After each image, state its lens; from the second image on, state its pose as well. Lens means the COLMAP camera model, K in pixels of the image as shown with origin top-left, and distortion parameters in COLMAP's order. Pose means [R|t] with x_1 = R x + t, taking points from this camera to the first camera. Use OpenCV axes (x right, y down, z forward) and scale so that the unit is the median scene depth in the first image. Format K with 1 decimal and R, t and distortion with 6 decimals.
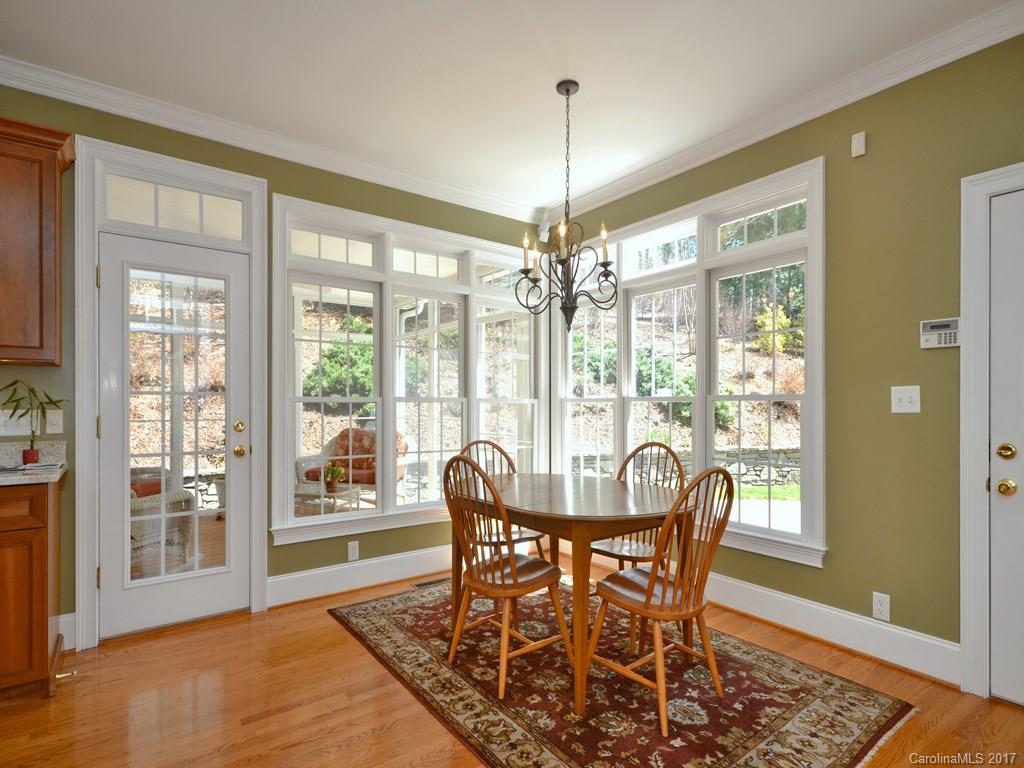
lens RADIAL K [[533.2, 0, 522.7], [0, 533.2, 405.1], [0, 0, 1]] dist [0.003552, 0.001057]
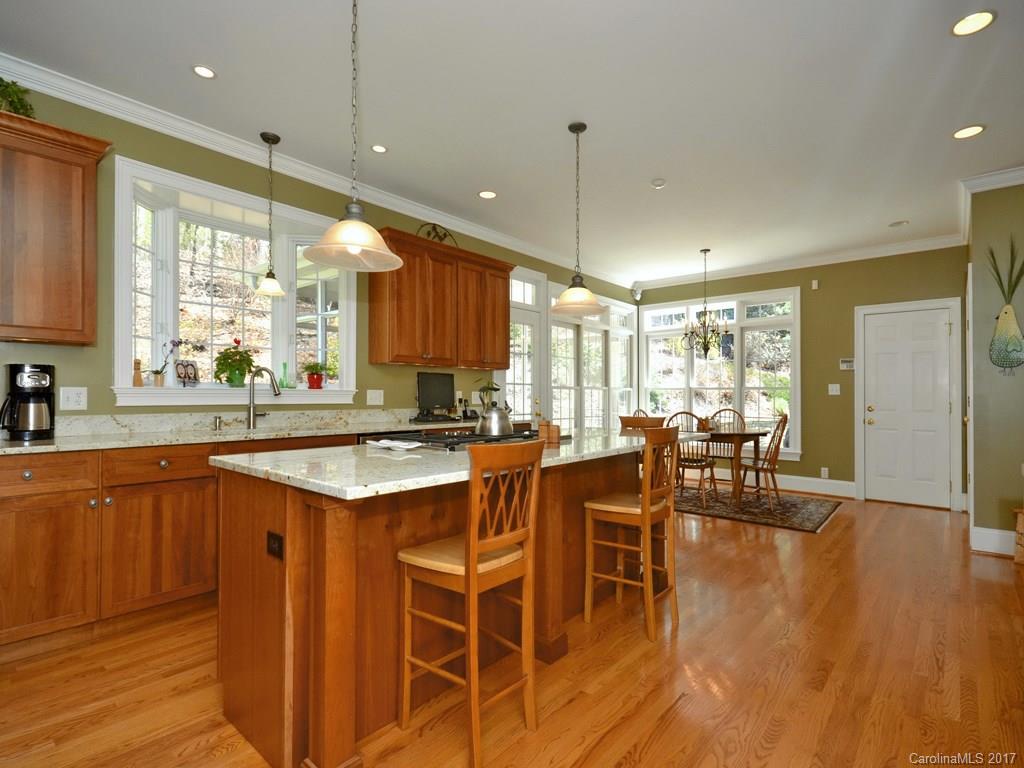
lens RADIAL K [[530.7, 0, 511.5], [0, 530.7, 392.7], [0, 0, 1]] dist [-0.007151, -0.000462]
pose [[0.970177, 0.002386, 0.242384, -1.192218], [-0.002182, 0.999997, -0.001110, 0.008172], [-0.242386, 0.000548, 0.970180, -0.920090]]
